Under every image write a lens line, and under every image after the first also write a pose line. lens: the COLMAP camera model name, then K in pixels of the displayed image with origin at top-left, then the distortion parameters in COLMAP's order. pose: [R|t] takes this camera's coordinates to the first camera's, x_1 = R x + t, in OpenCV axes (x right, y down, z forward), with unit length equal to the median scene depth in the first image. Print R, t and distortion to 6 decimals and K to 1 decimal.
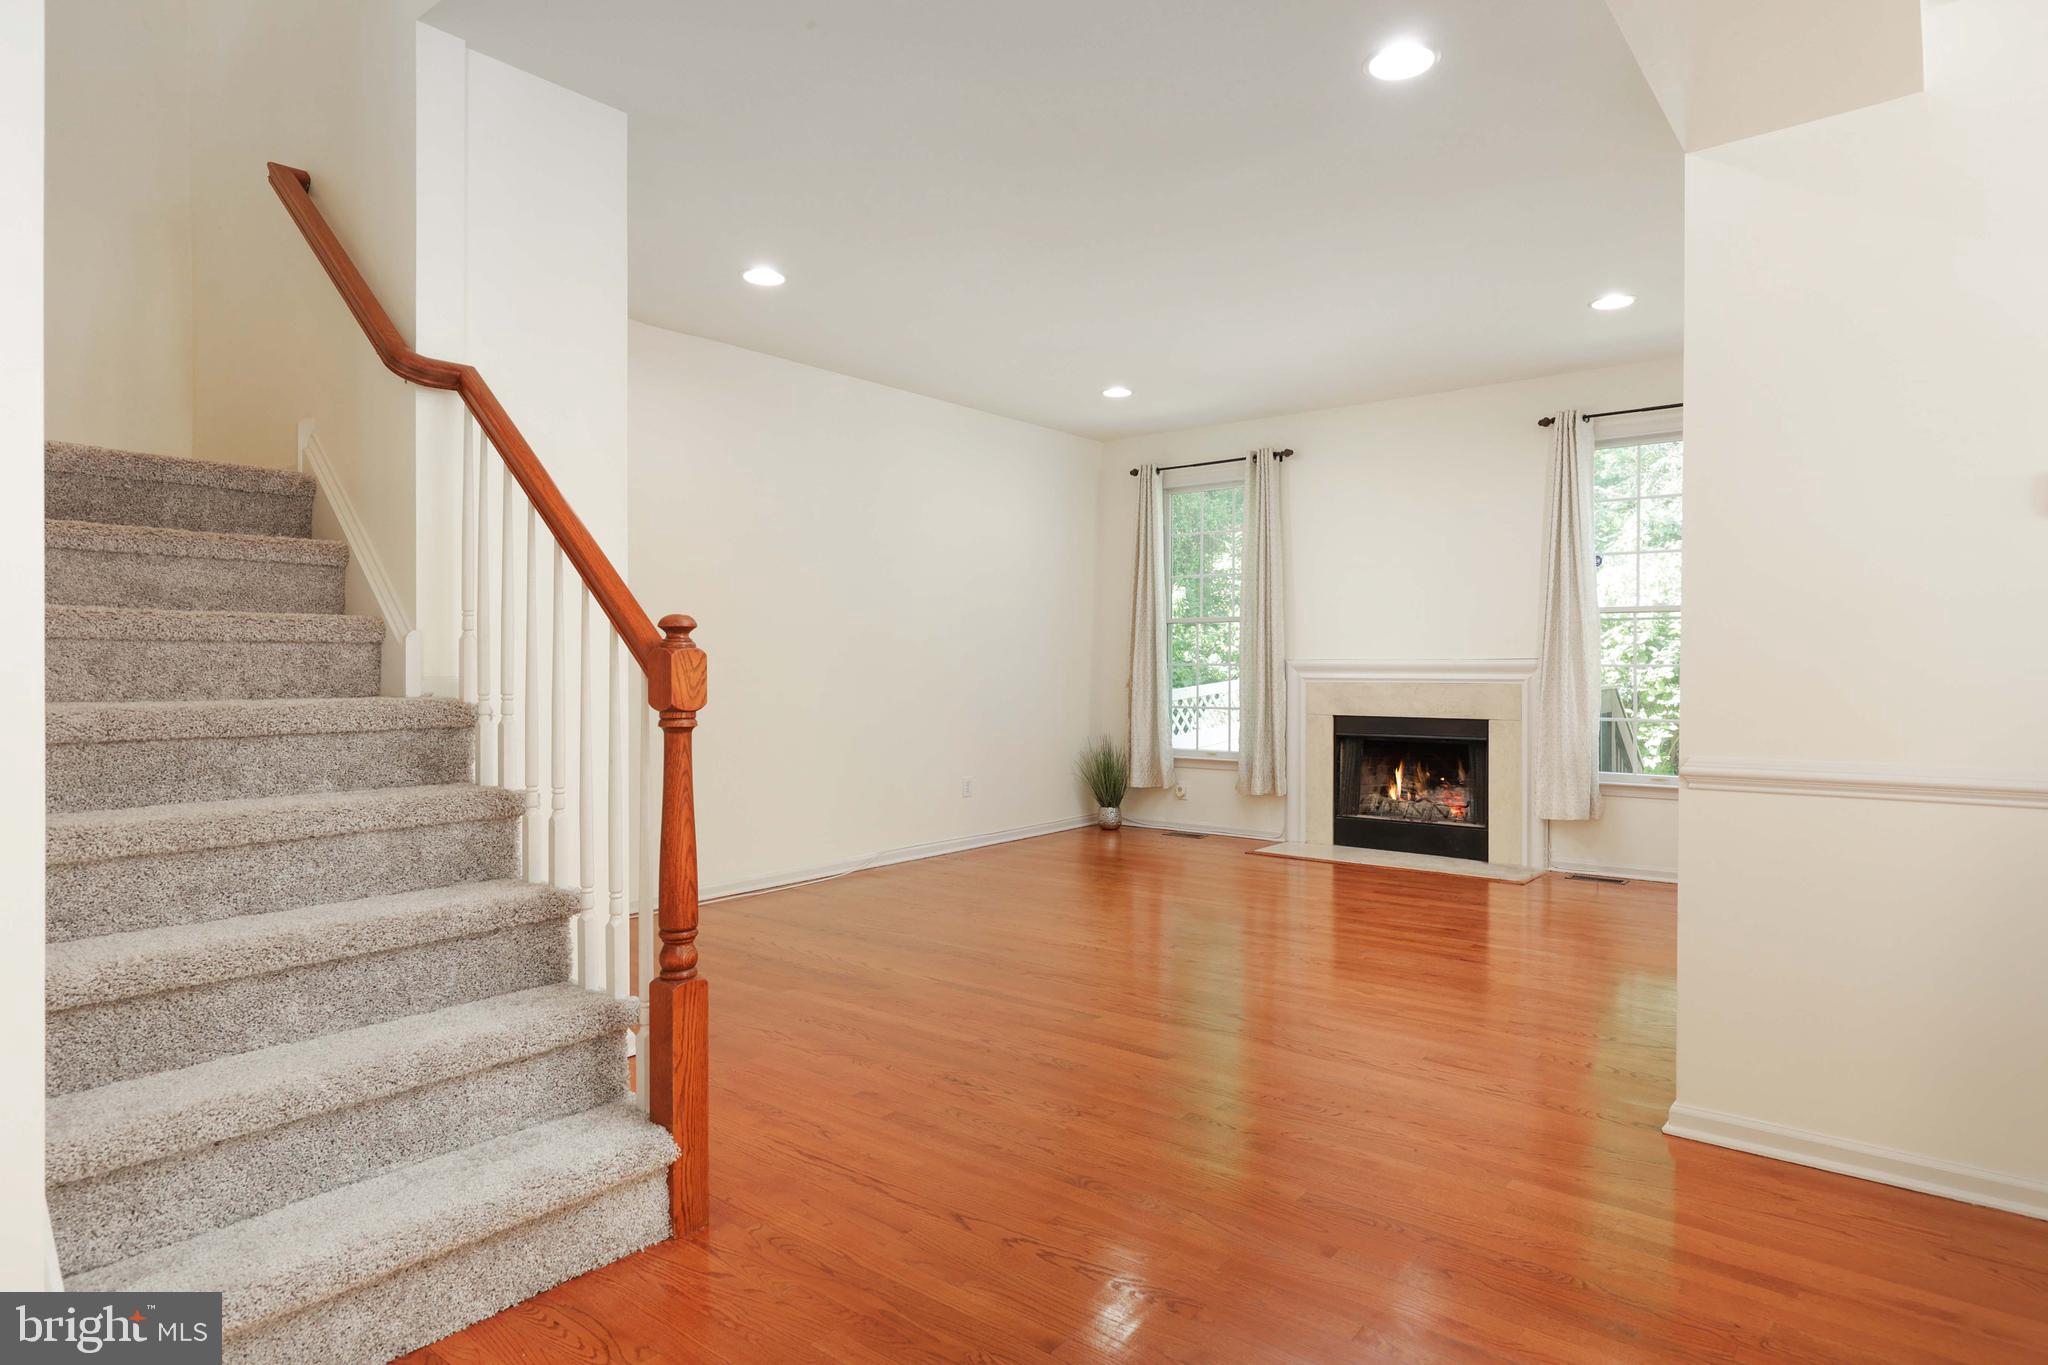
lens RADIAL K [[1132.1, 0, 1052.5], [0, 1132.1, 681.0], [0, 0, 1]] dist [0.028202, 0.000126]
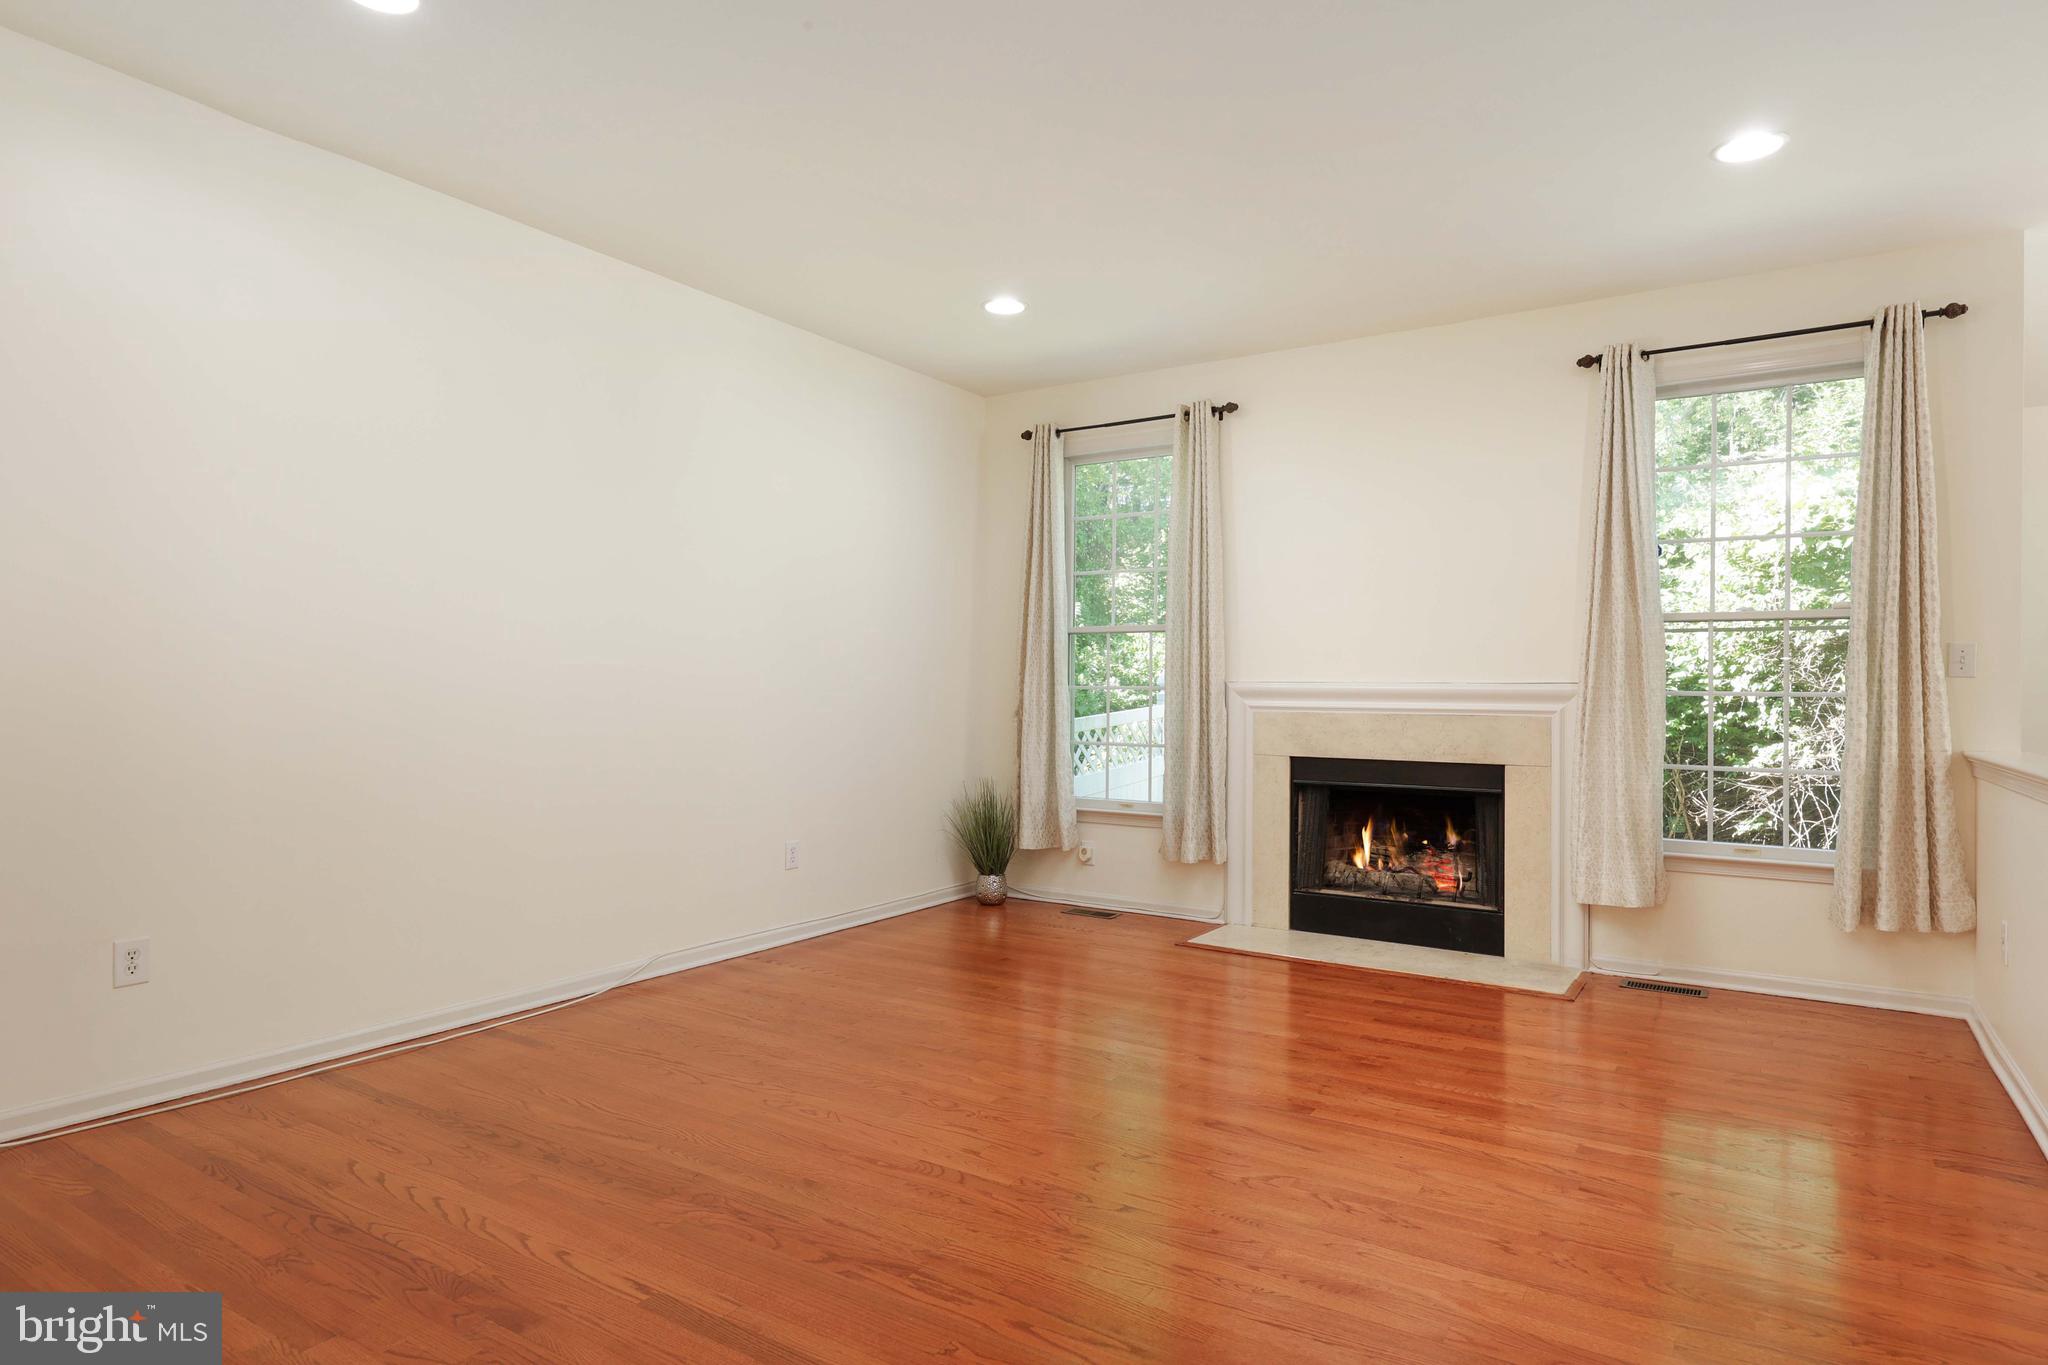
lens RADIAL K [[1132.1, 0, 1045.2], [0, 1132.1, 691.2], [0, 0, 1]] dist [0.028202, 0.000126]
pose [[0.995466, 0.008720, 0.094718, 0.014749], [-0.007546, 0.999890, -0.012750, -0.002041], [-0.094819, 0.011977, 0.995422, 0.263619]]
